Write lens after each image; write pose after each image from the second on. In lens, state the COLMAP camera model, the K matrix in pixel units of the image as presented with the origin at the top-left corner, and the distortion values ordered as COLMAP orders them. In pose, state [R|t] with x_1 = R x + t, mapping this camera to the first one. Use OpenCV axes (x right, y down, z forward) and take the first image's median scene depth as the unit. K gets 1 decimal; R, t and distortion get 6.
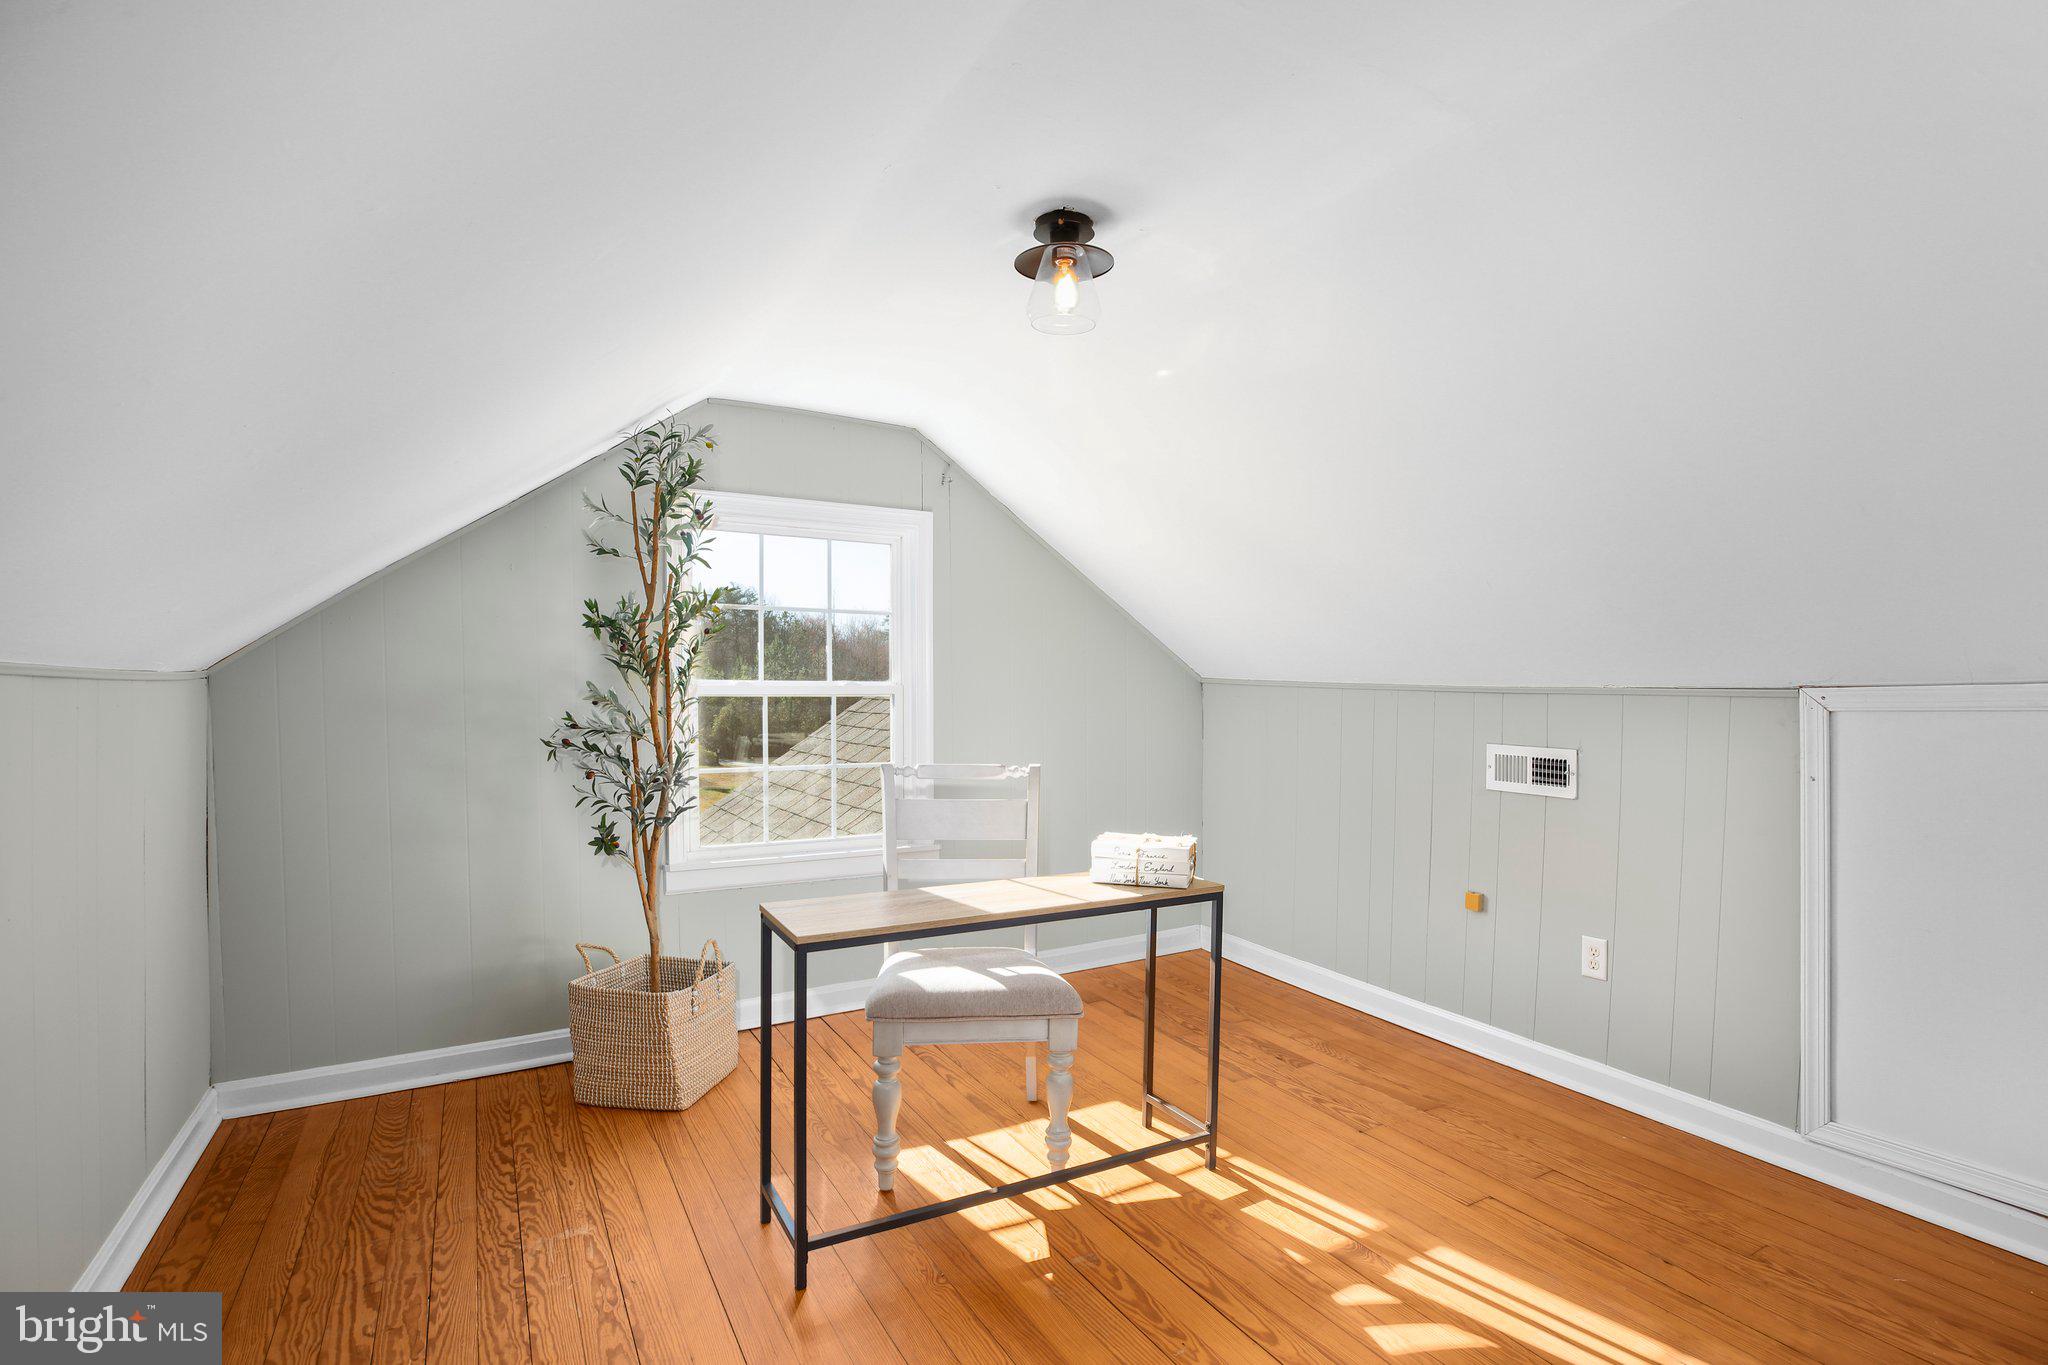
lens RADIAL K [[995.6, 0, 1039.0], [0, 995.6, 689.4], [0, 0, 1]] dist [-0.003574, -0.000166]
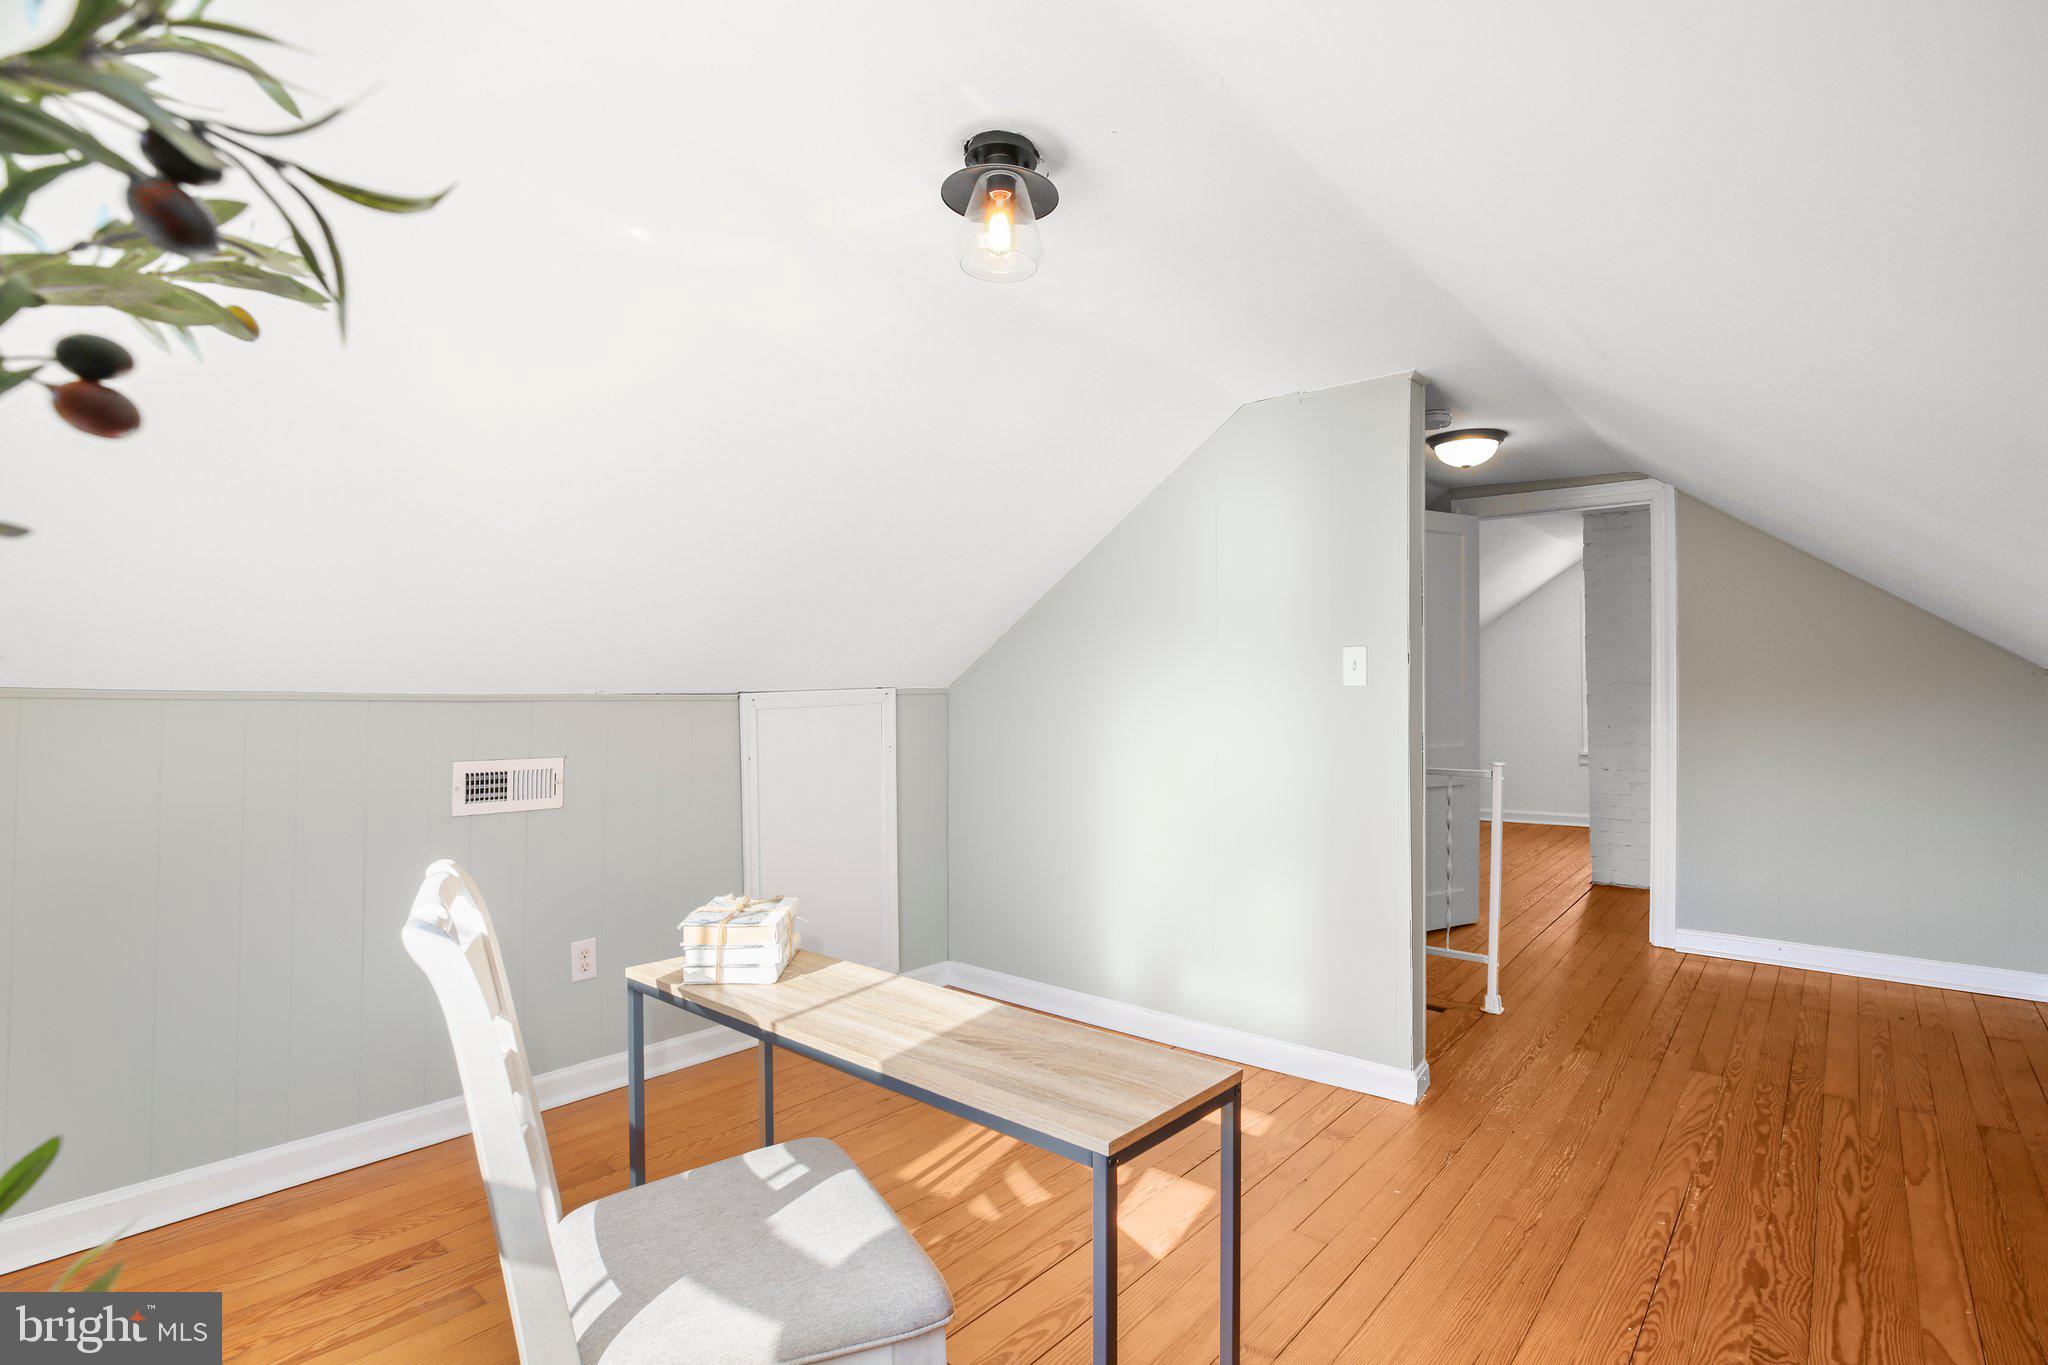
lens RADIAL K [[995.6, 0, 1040.9], [0, 995.6, 683.9], [0, 0, 1]] dist [-0.003574, -0.000166]
pose [[-0.334466, 0.002990, 0.942403, -0.644141], [0.000098, 0.999995, -0.003138, -0.009920], [-0.942408, -0.000957, -0.334465, 1.046607]]
